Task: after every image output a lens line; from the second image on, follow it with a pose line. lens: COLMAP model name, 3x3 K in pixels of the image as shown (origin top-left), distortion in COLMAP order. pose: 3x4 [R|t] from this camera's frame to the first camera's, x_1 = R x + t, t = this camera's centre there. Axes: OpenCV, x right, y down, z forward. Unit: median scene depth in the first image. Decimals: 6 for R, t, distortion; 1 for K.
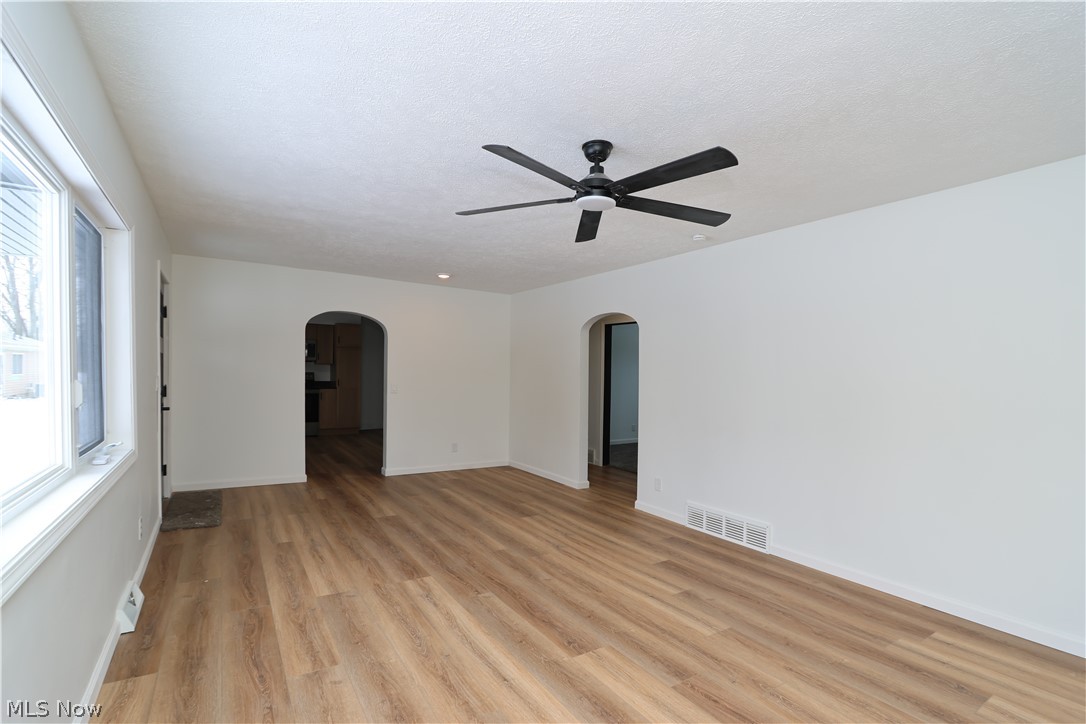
lens RADIAL K [[501.9, 0, 537.6], [0, 501.9, 386.9], [0, 0, 1]] dist [-0.021158, 0.004851]
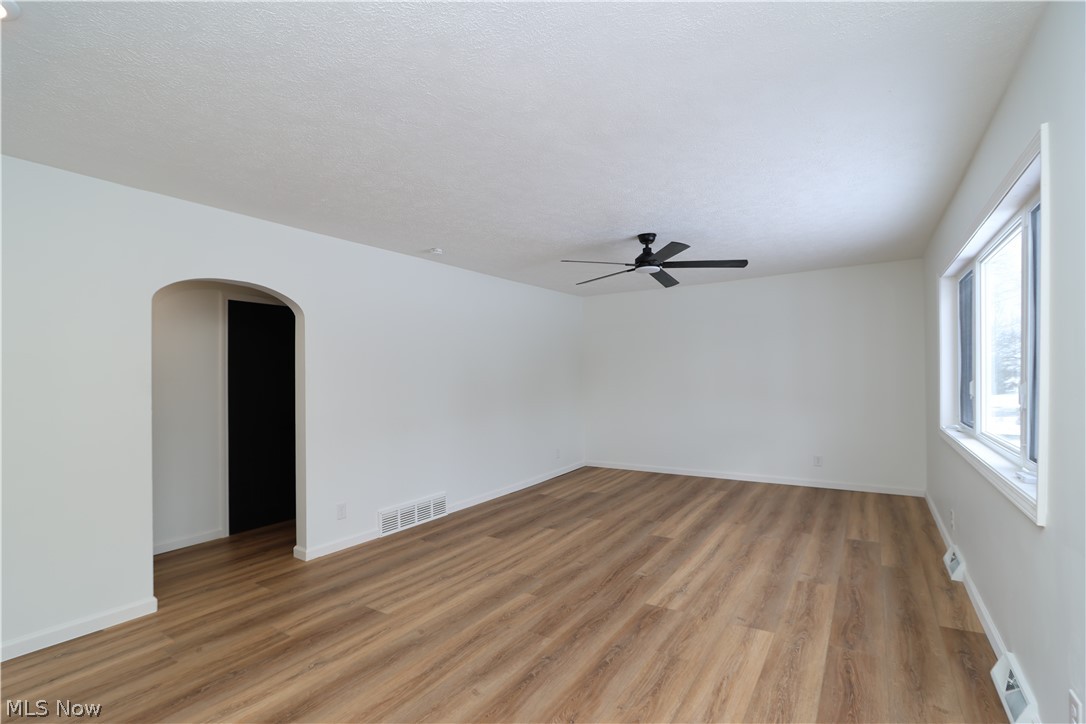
lens RADIAL K [[501.9, 0, 540.1], [0, 501.9, 359.2], [0, 0, 1]] dist [-0.021158, 0.004851]
pose [[-0.413007, 0.019369, 0.910522, -0.924568], [0.031810, 0.999471, -0.006833, -0.054333], [-0.910172, 0.026141, -0.413404, 1.480192]]
